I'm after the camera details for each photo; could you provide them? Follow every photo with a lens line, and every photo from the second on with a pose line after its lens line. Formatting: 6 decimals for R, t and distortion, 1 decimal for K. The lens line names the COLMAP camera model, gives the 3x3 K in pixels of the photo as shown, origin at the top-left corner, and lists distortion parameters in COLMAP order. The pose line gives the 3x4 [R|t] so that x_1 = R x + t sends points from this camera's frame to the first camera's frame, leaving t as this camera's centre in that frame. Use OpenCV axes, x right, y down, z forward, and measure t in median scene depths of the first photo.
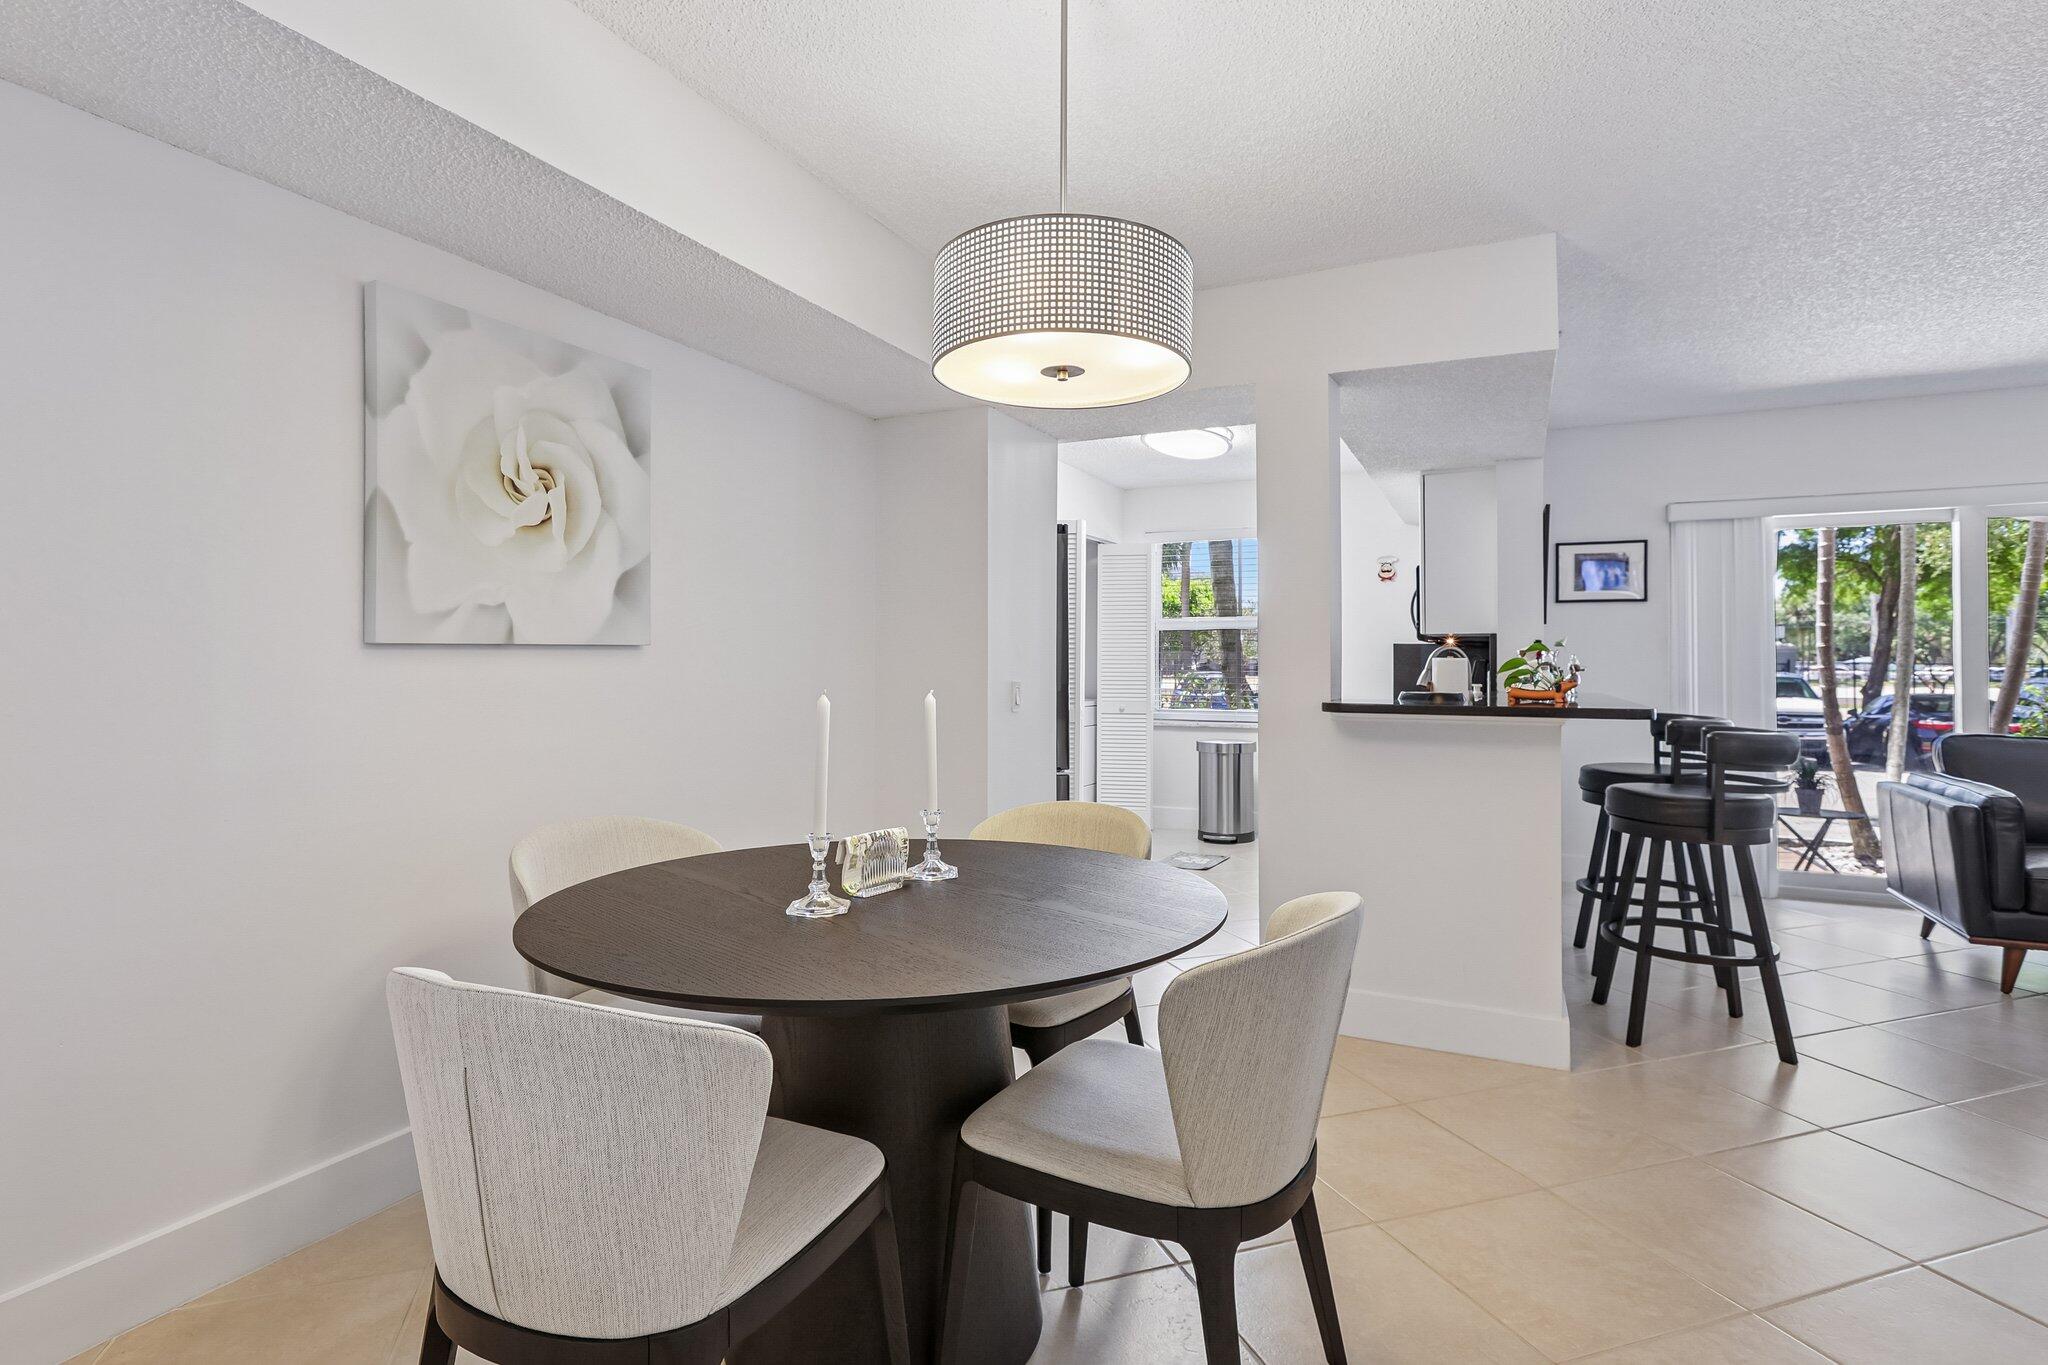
lens RADIAL K [[1016.9, 0, 1022.7], [0, 1016.9, 644.3], [0, 0, 1]] dist [0.003168, 0.002580]
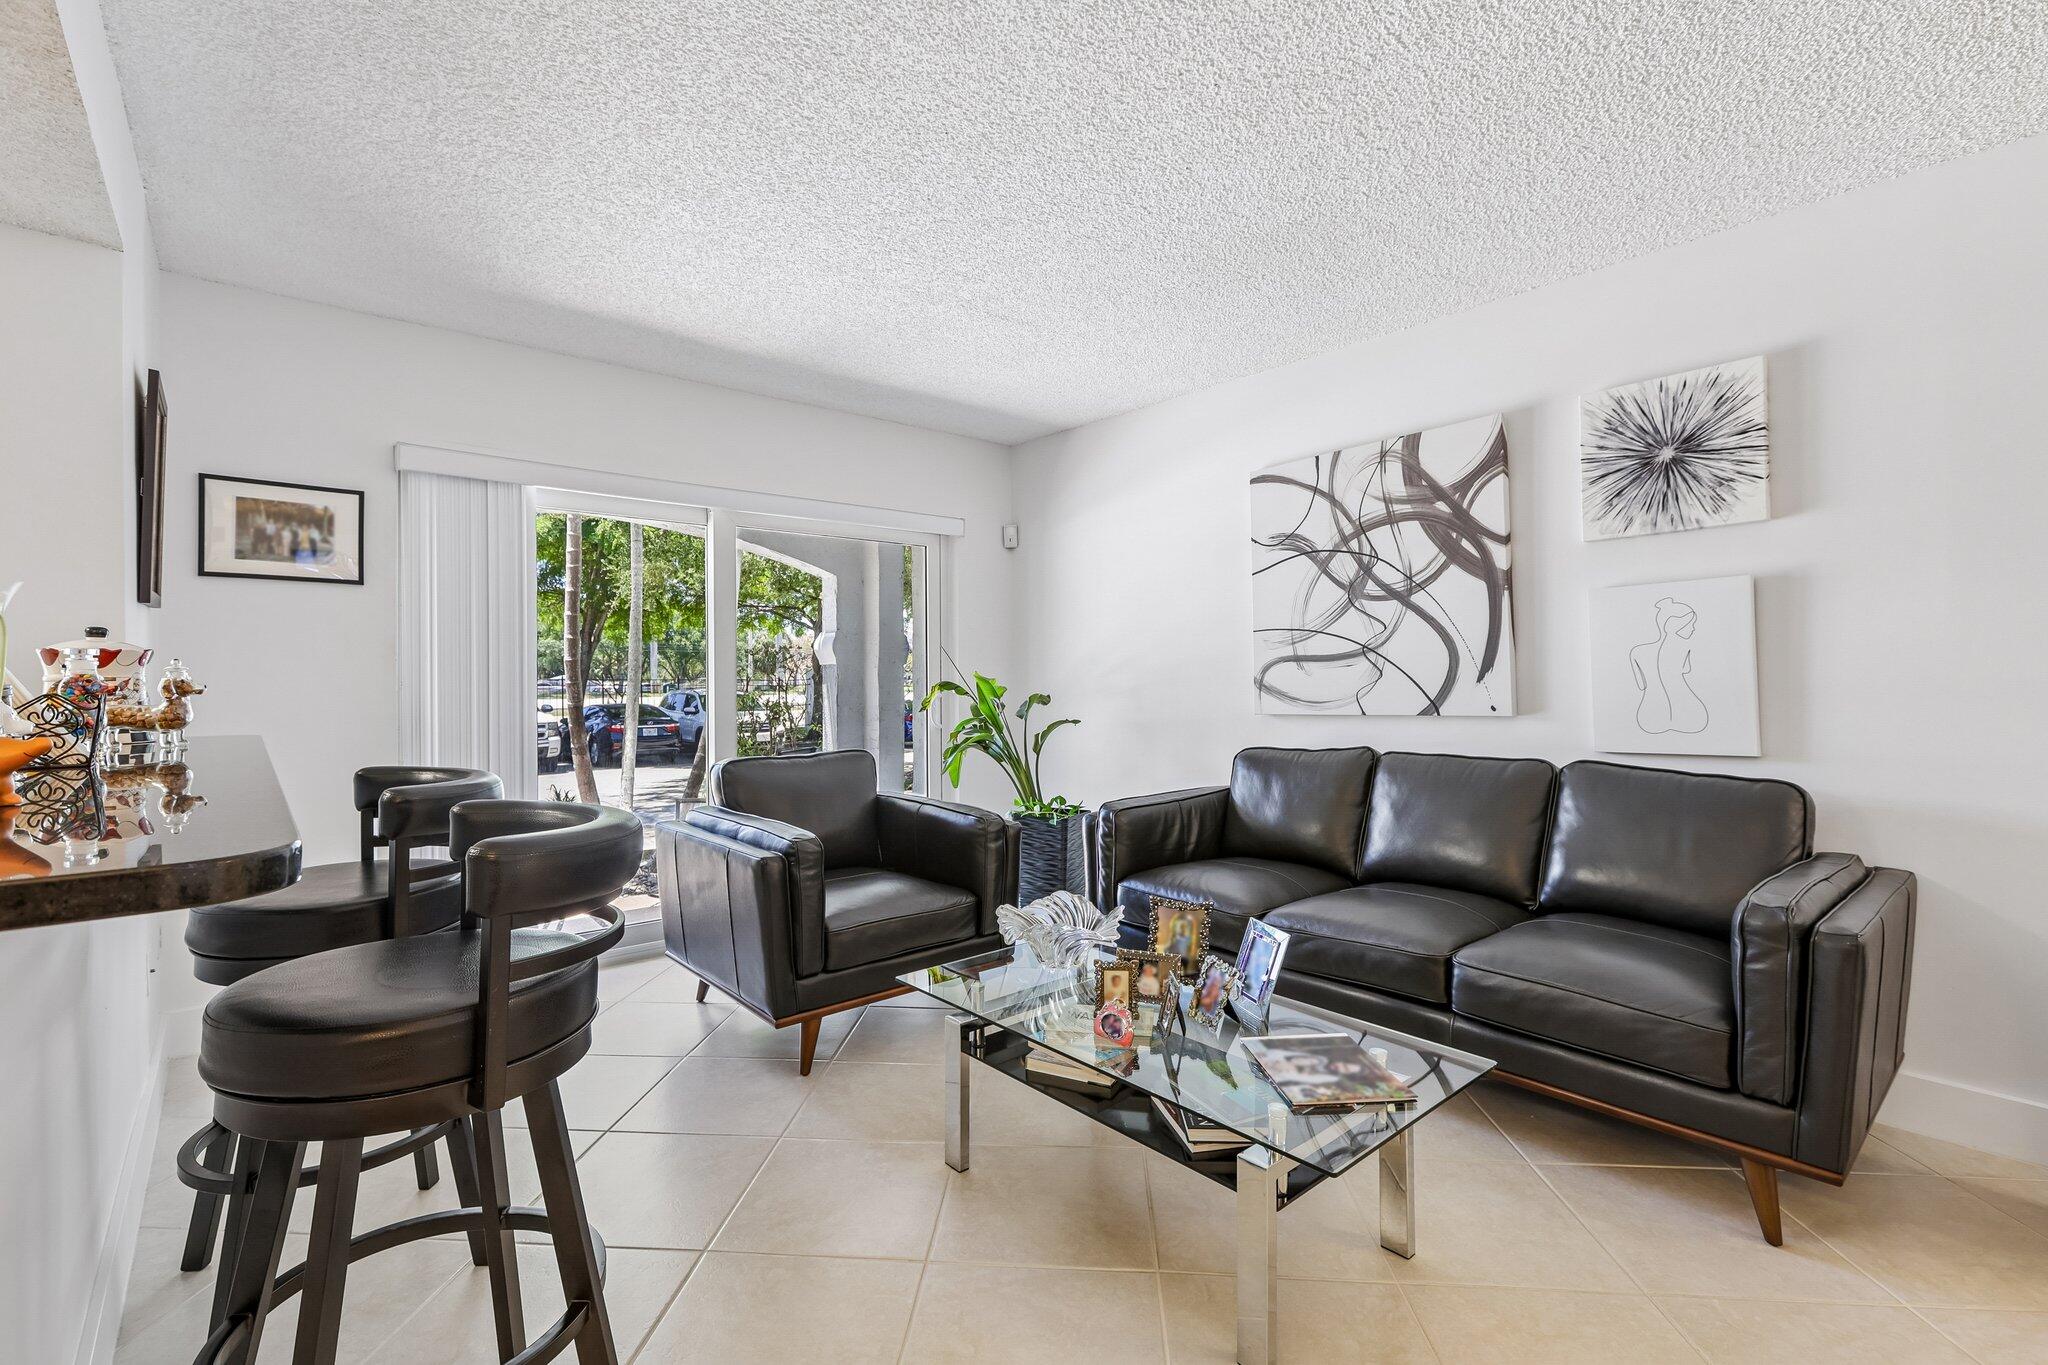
lens RADIAL K [[914.7, 0, 1022.0], [0, 914.7, 680.8], [0, 0, 1]] dist [-0.002824, 0.003338]
pose [[0.401785, -0.005522, 0.915717, 0.404689], [-0.011422, 0.999874, 0.011042, 0.014418], [-0.915663, -0.014896, 0.401671, 0.619608]]
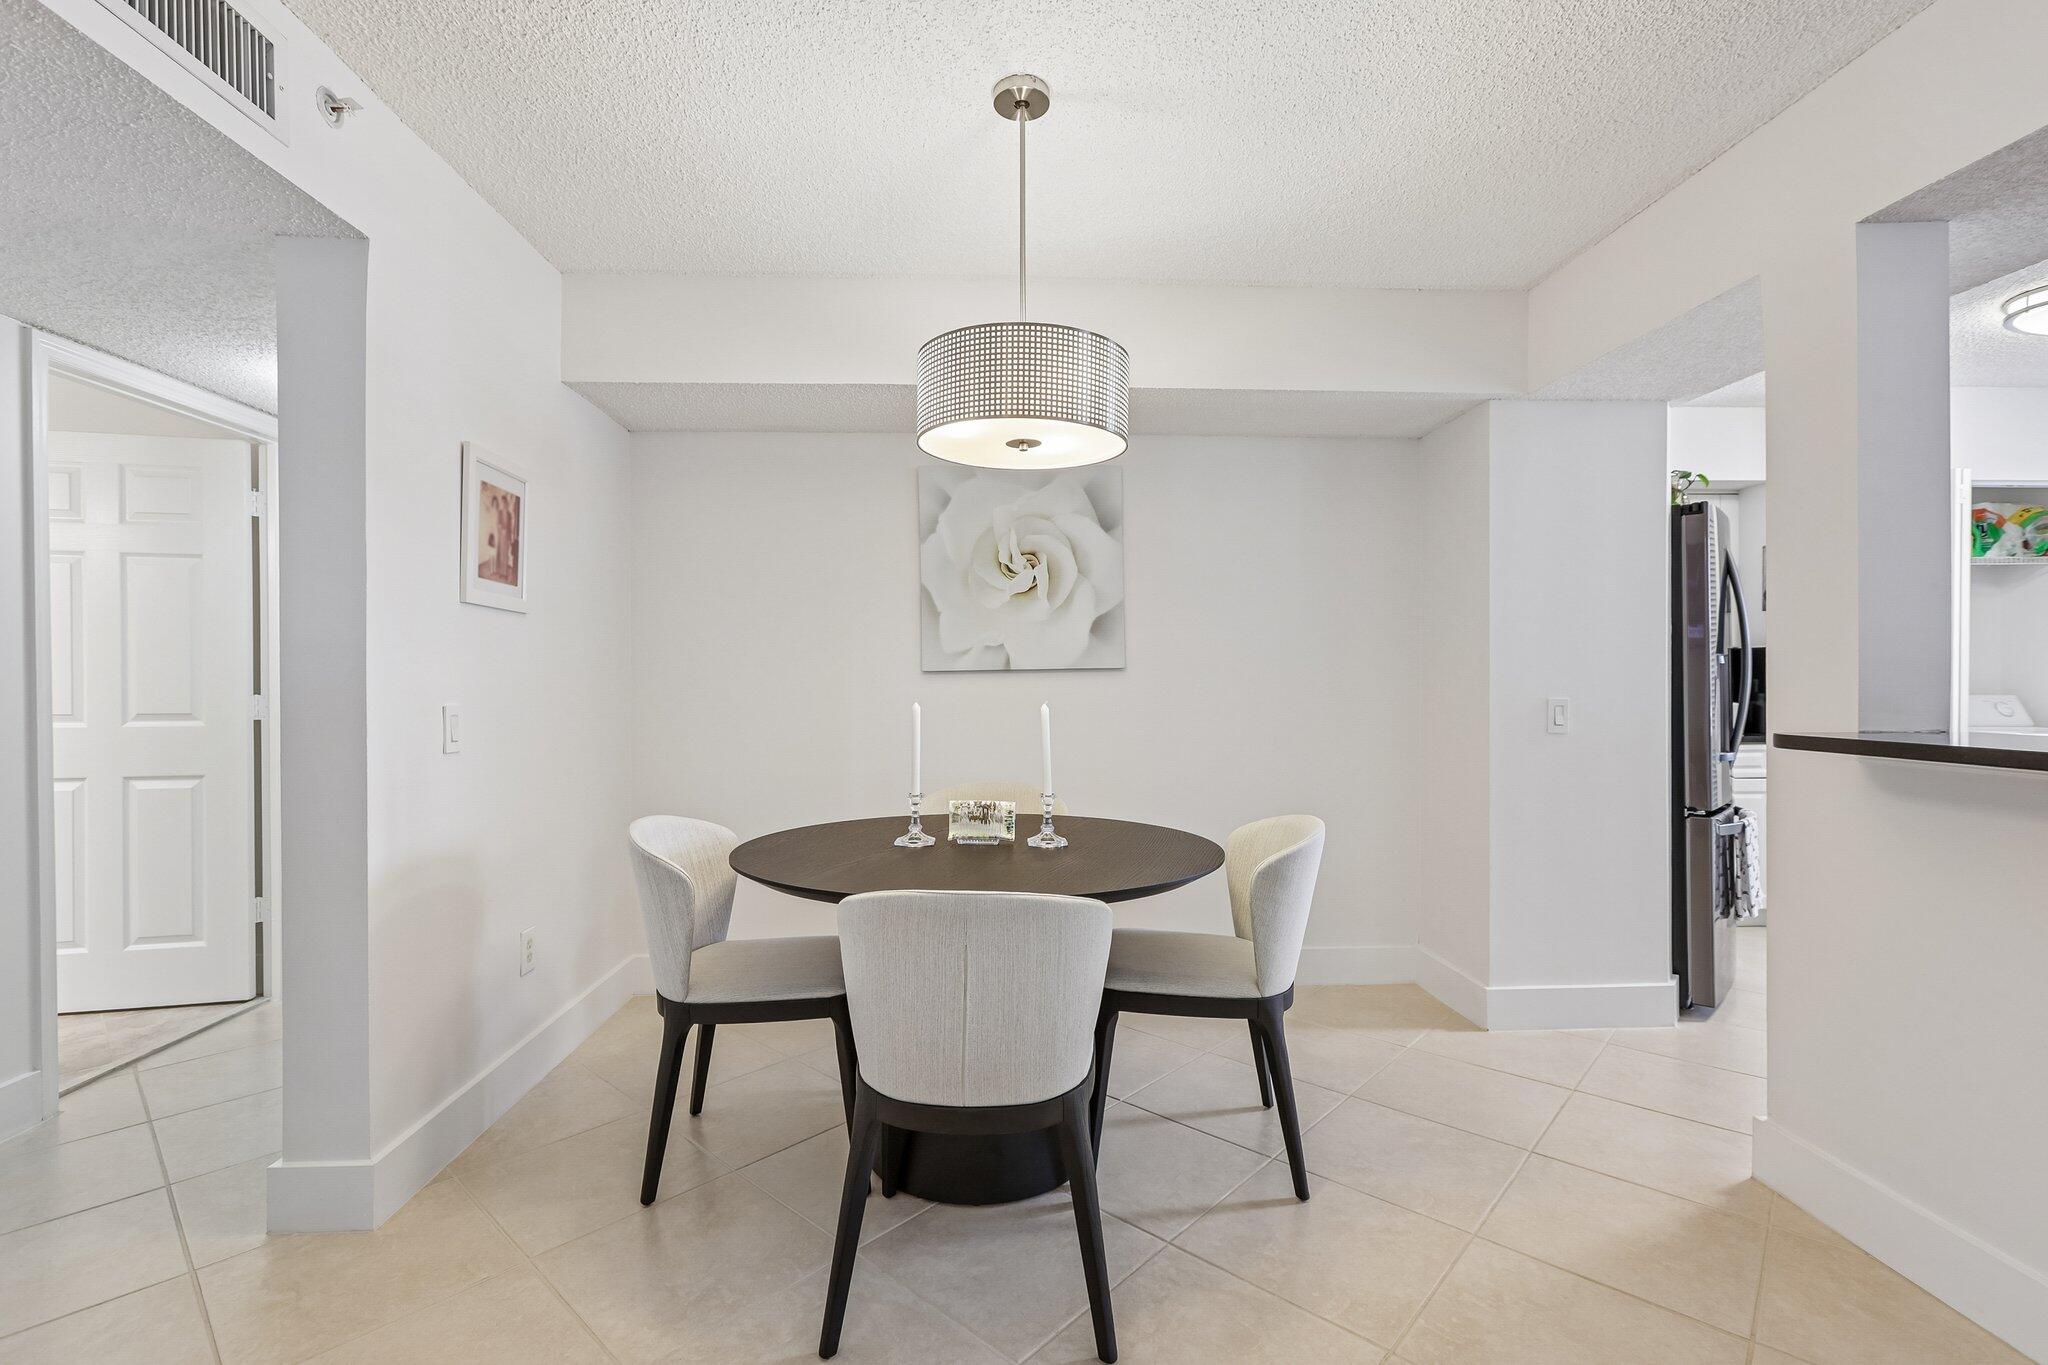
lens RADIAL K [[914.7, 0, 1017.2], [0, 914.7, 696.1], [0, 0, 1]] dist [-0.002824, 0.003338]
pose [[0.475830, 0.007910, -0.879502, 0.570872], [0.023598, 0.999485, 0.021756, 0.007727], [0.879221, -0.031107, 0.475398, 0.259563]]
